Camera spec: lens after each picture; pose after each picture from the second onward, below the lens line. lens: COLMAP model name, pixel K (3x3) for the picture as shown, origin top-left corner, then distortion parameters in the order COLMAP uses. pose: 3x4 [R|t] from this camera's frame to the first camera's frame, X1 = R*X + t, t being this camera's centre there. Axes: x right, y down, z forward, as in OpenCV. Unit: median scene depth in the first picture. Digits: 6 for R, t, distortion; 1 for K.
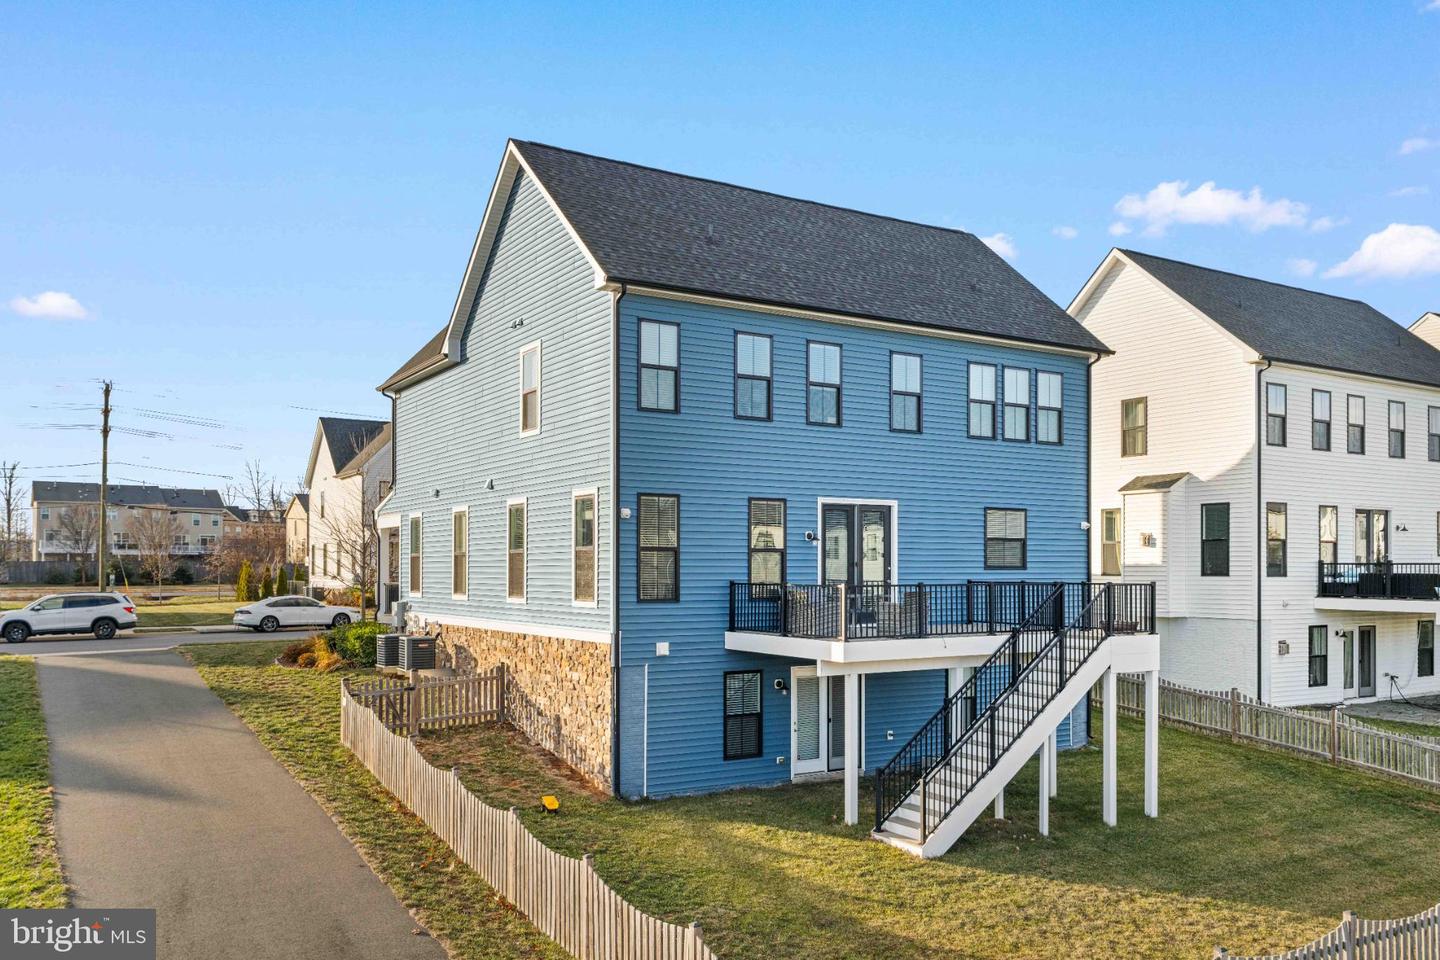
lens RADIAL K [[1141.7, 0, 722.9], [0, 1141.7, 473.1], [0, 0, 1]] dist [-0.008240, 0.007447]
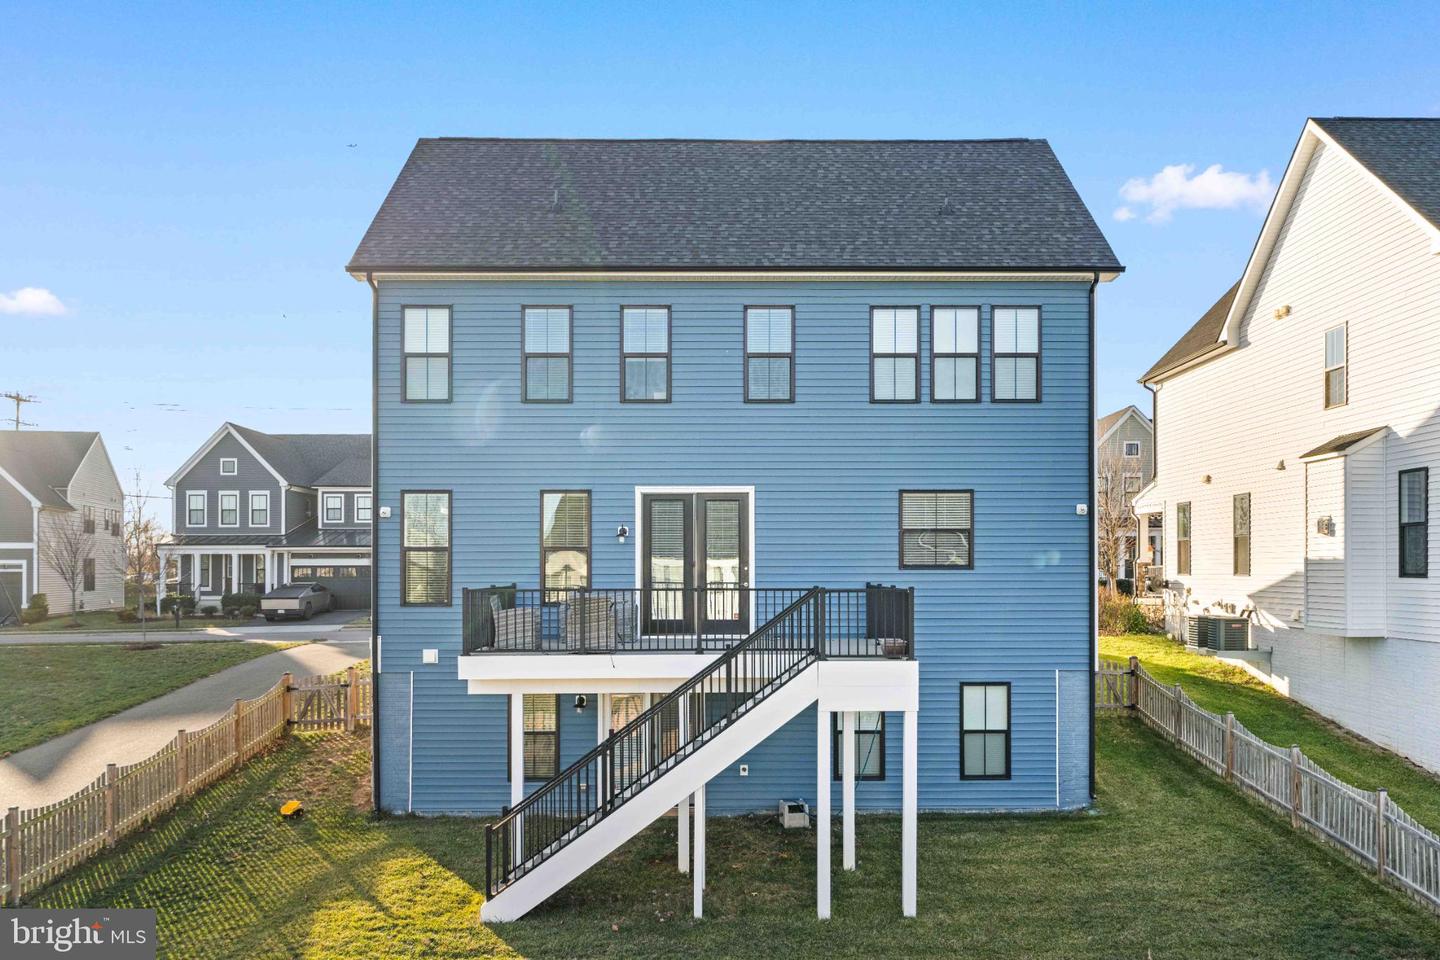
lens RADIAL K [[1141.7, 0, 720.3], [0, 1141.7, 478.5], [0, 0, 1]] dist [-0.008240, 0.007447]
pose [[0.860305, -0.043480, -0.507921, 0.551663], [0.047126, 0.998873, -0.005686, 0.022008], [0.507596, -0.019045, 0.861385, 0.278167]]
